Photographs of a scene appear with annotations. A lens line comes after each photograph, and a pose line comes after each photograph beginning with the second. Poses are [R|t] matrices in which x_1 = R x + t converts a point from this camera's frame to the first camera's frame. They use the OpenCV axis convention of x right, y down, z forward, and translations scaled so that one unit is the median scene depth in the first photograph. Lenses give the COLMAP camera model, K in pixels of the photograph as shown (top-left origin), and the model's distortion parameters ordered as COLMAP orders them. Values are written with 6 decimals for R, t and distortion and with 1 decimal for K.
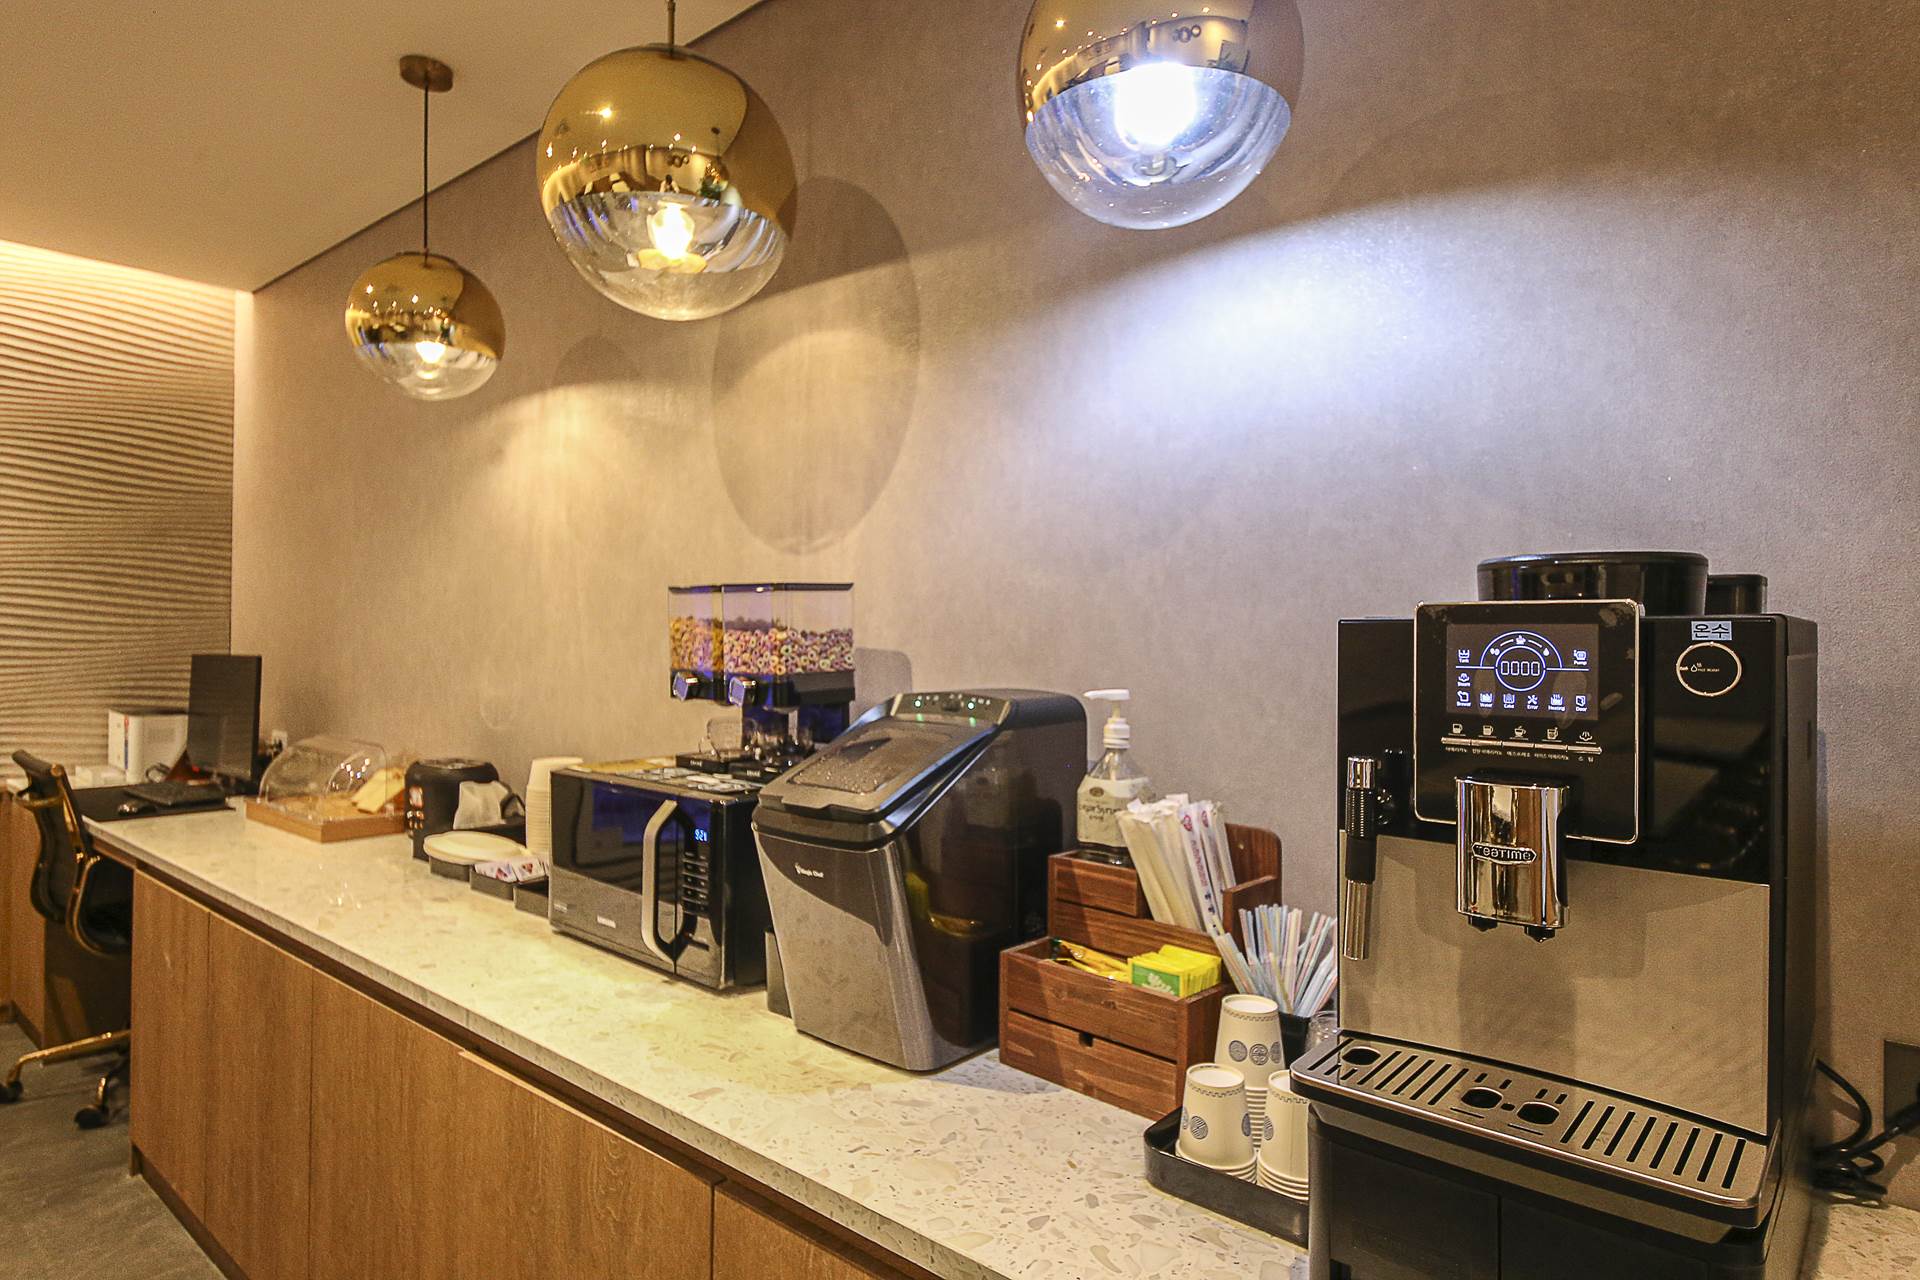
lens RADIAL K [[1079.4, 0, 960.0], [0, 1079.4, 640.0], [0, 0, 1]] dist [0.052412, -0.038399]
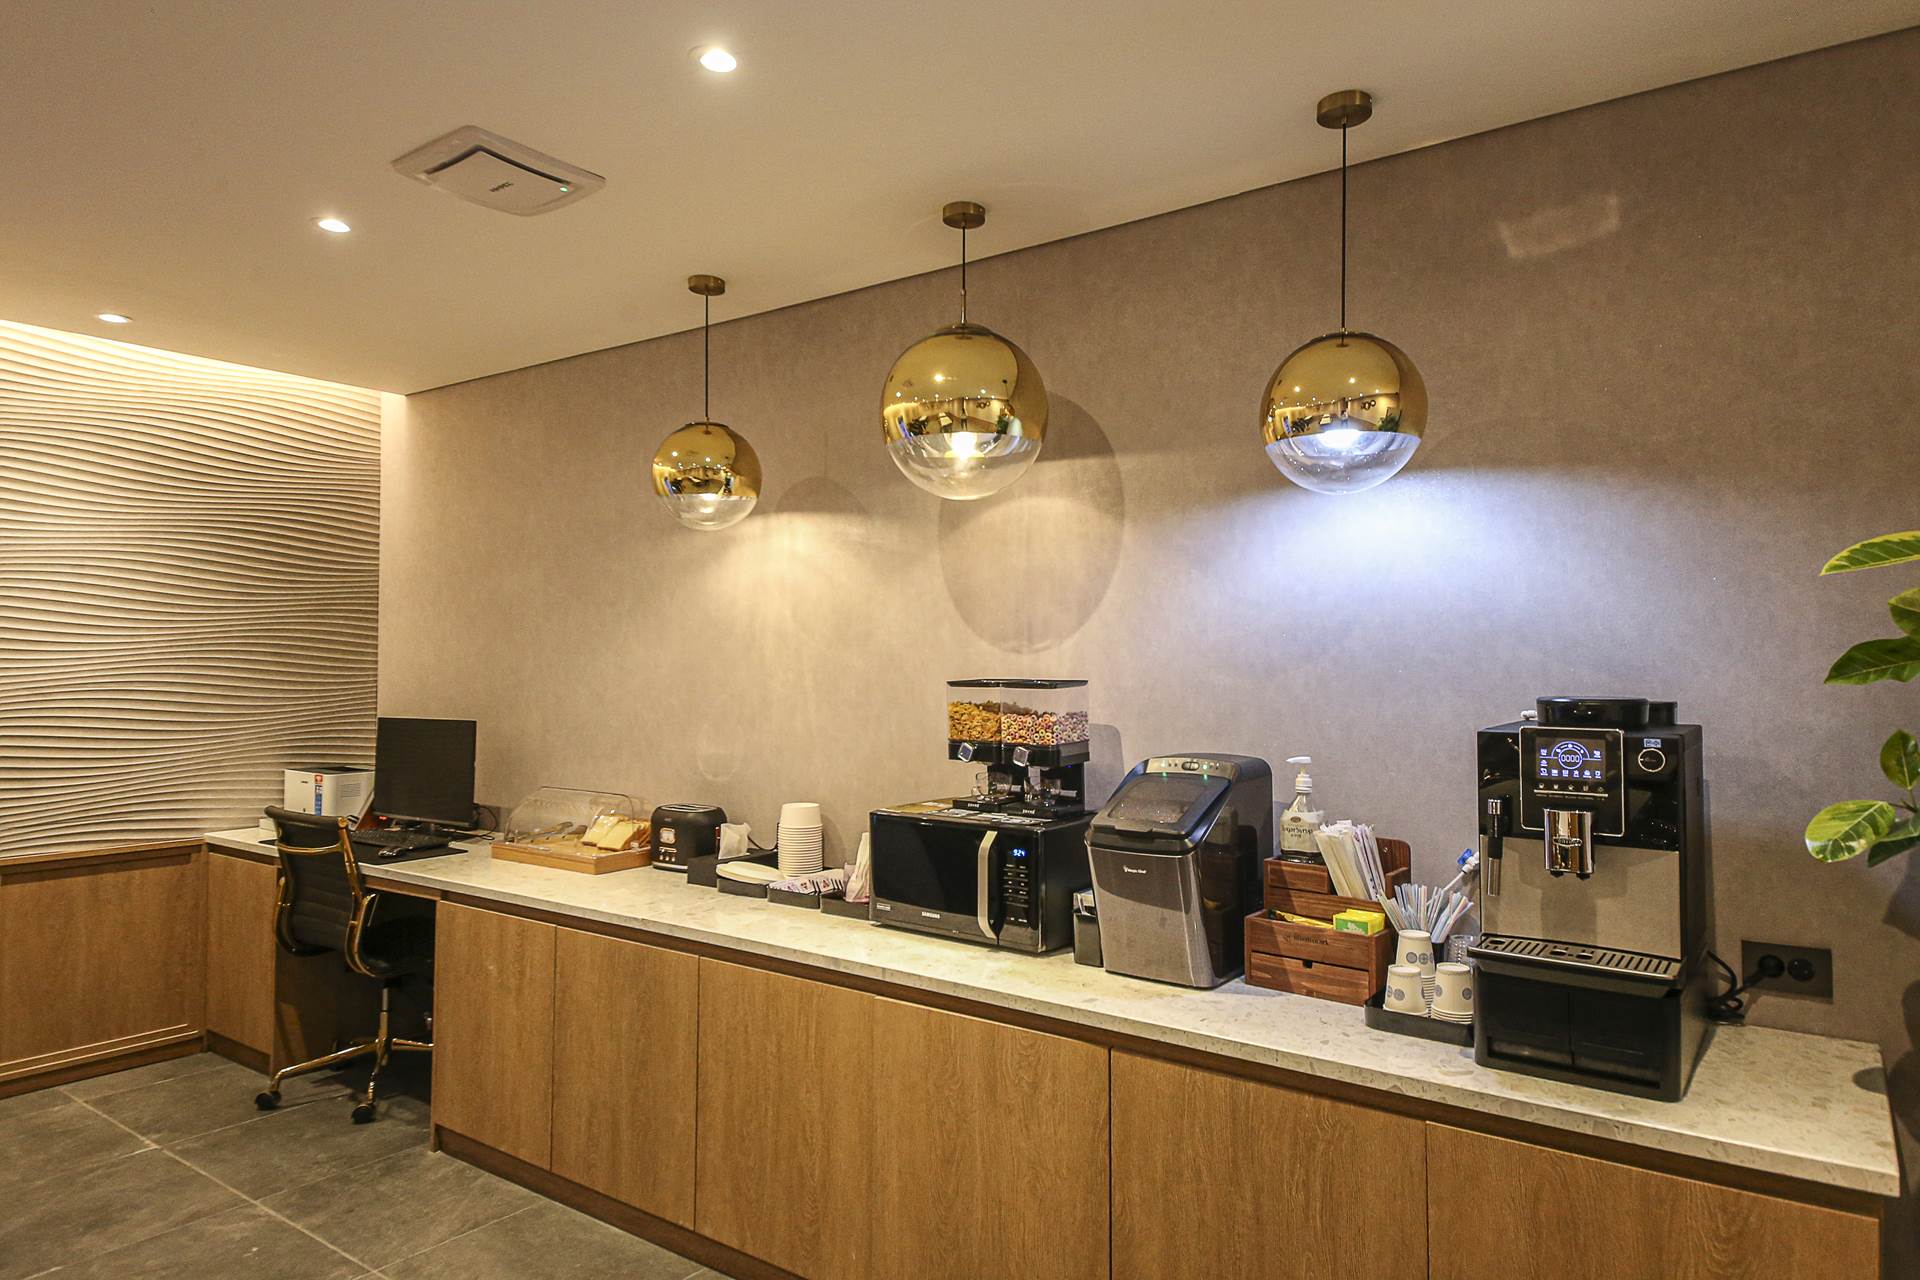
lens RADIAL K [[1170.4, 0, 960.0], [0, 1170.4, 640.0], [0, 0, 1]] dist [0.067317, -0.052451]
pose [[0.996573, -0.007596, 0.082374, -0.481347], [0.009199, 0.999775, -0.019107, -0.094225], [-0.082210, 0.019799, 0.996418, -0.683958]]
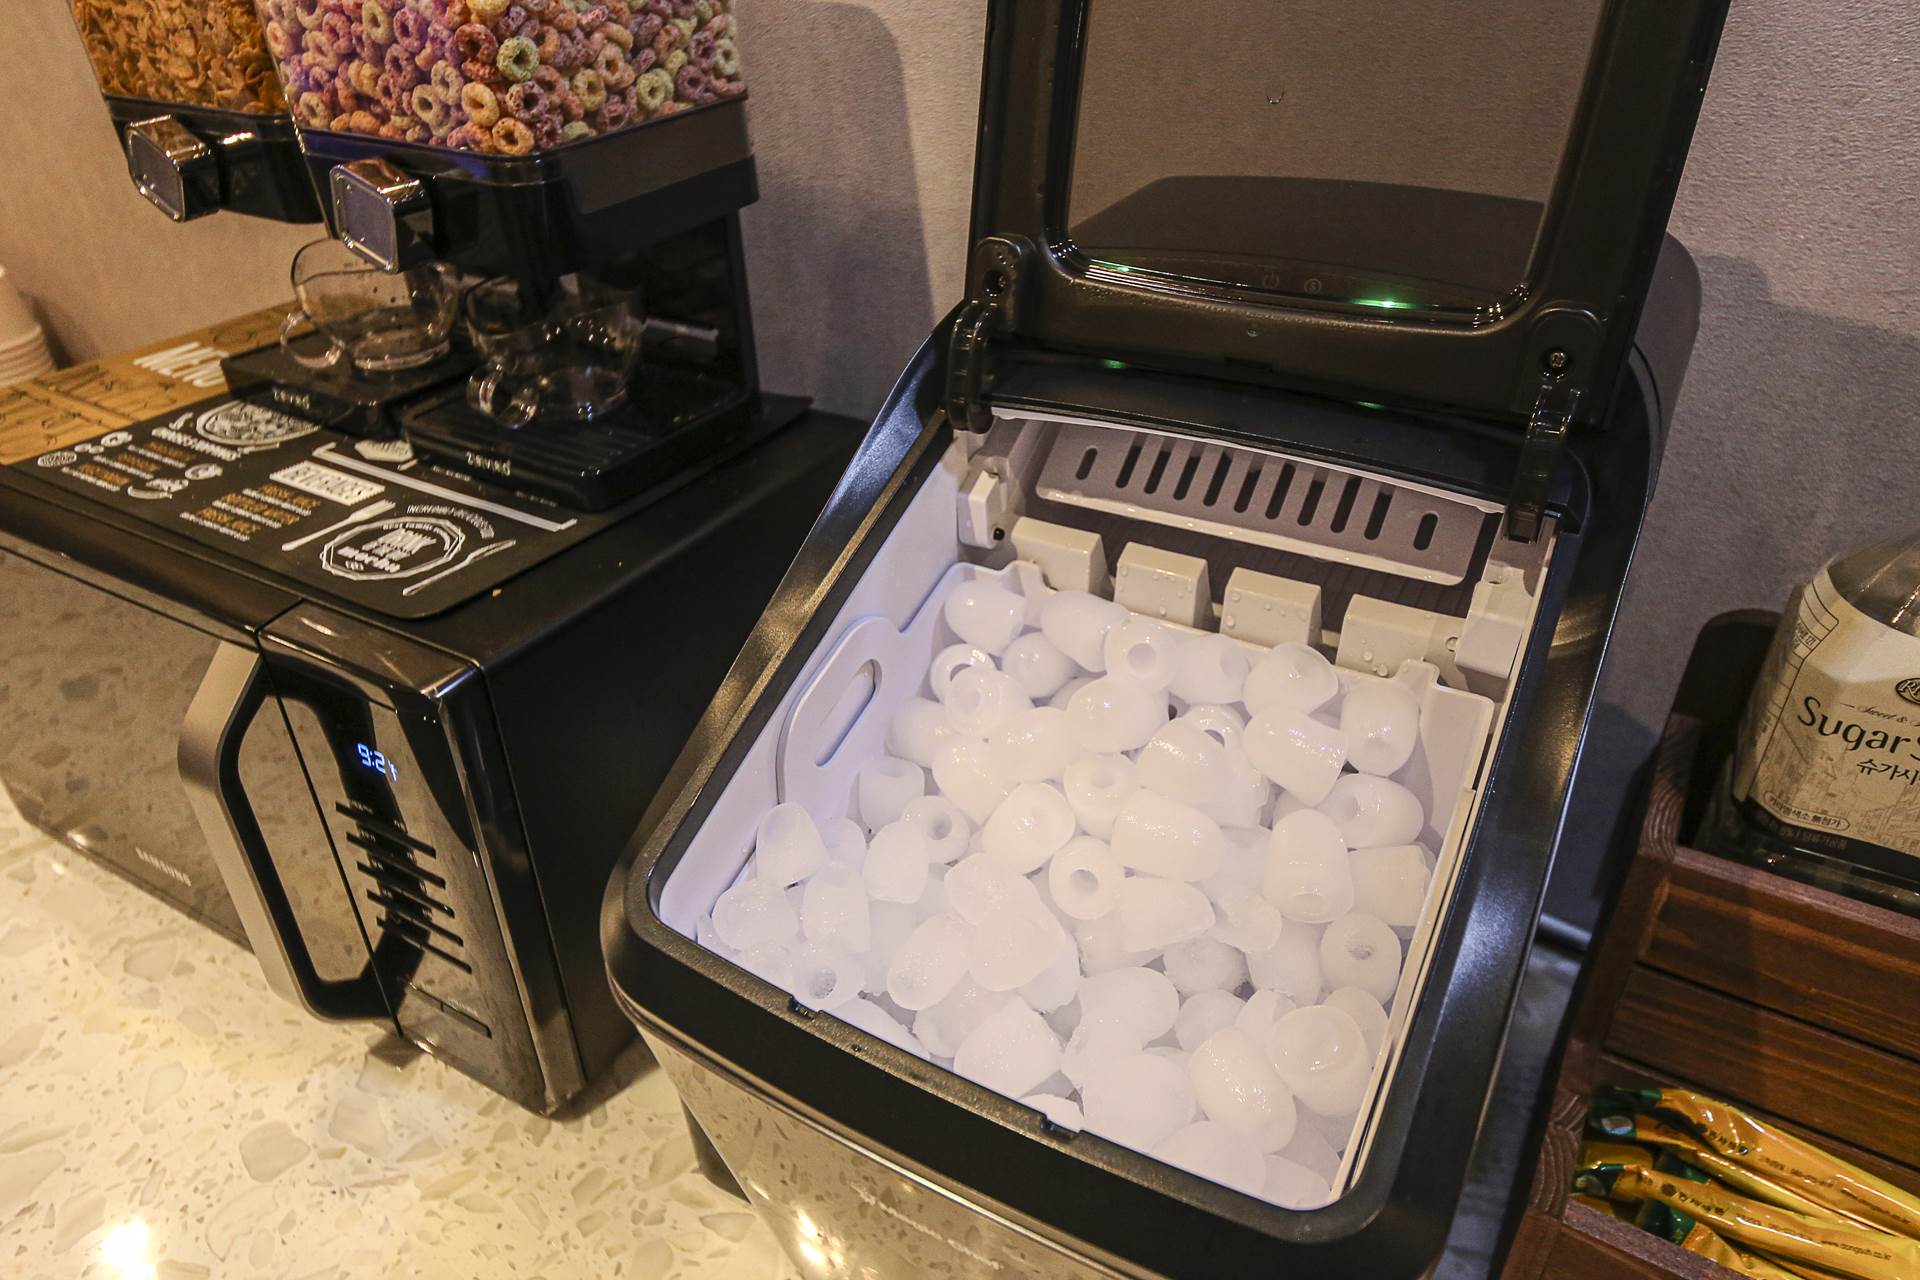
lens RADIAL K [[1251.0, 0, 960.0], [0, 1251.0, 640.0], [0, 0, 1]] dist [0.005930, 0.001678]
pose [[0.976154, -0.130296, 0.173629, -0.143595], [0.017661, 0.844852, 0.534708, -0.036315], [-0.216362, -0.518891, 0.827007, 0.732550]]
